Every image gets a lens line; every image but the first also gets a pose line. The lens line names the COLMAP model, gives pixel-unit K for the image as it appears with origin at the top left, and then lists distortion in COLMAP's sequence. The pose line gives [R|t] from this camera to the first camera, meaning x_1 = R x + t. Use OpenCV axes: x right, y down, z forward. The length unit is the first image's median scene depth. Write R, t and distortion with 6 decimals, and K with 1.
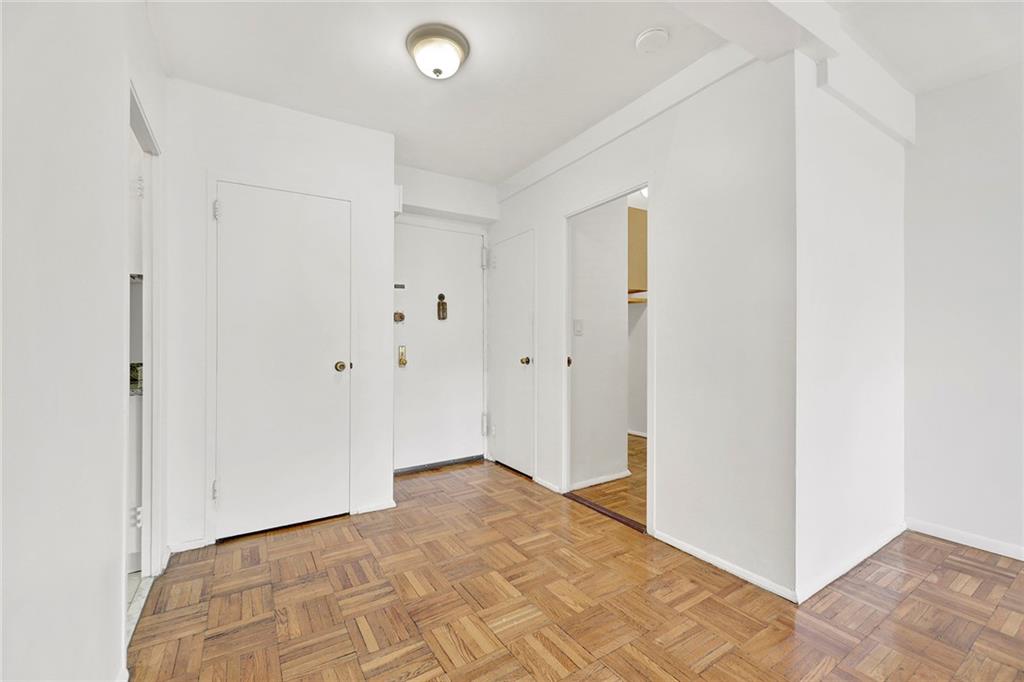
lens RADIAL K [[424.9, 0, 508.3], [0, 424.9, 340.6], [0, 0, 1]] dist [-0.001277, -0.000480]
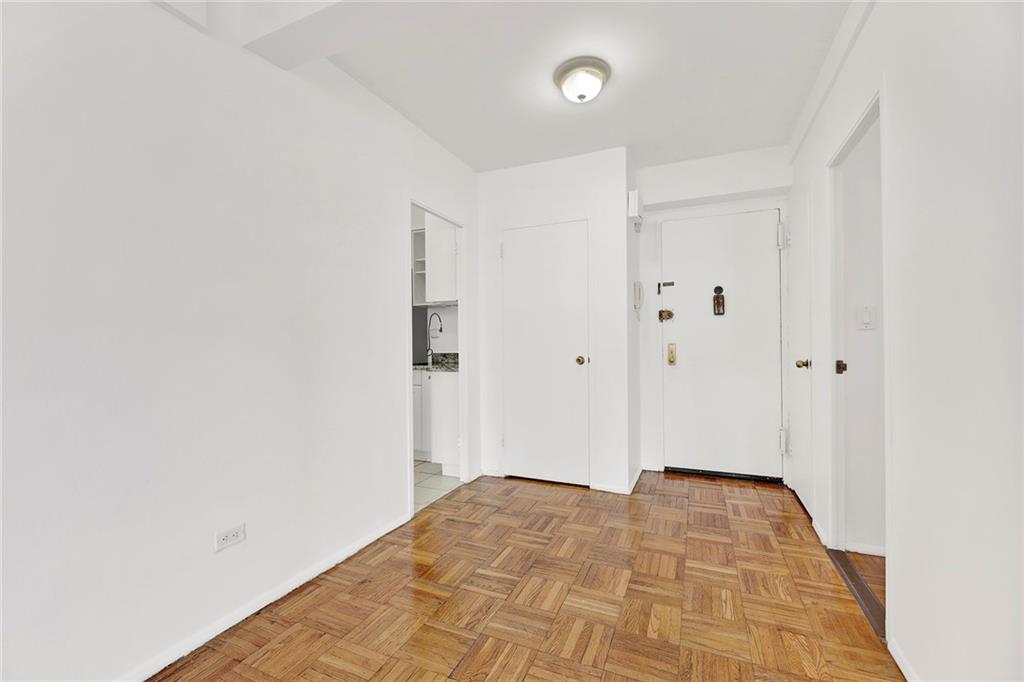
lens RADIAL K [[424.9, 0, 493.1], [0, 424.9, 342.7], [0, 0, 1]] dist [-0.001277, -0.000480]
pose [[0.550295, 0.001887, -0.834968, 0.522093], [0.005803, 0.999965, 0.006084, 0.001981], [0.834950, -0.008193, 0.550265, 0.160532]]
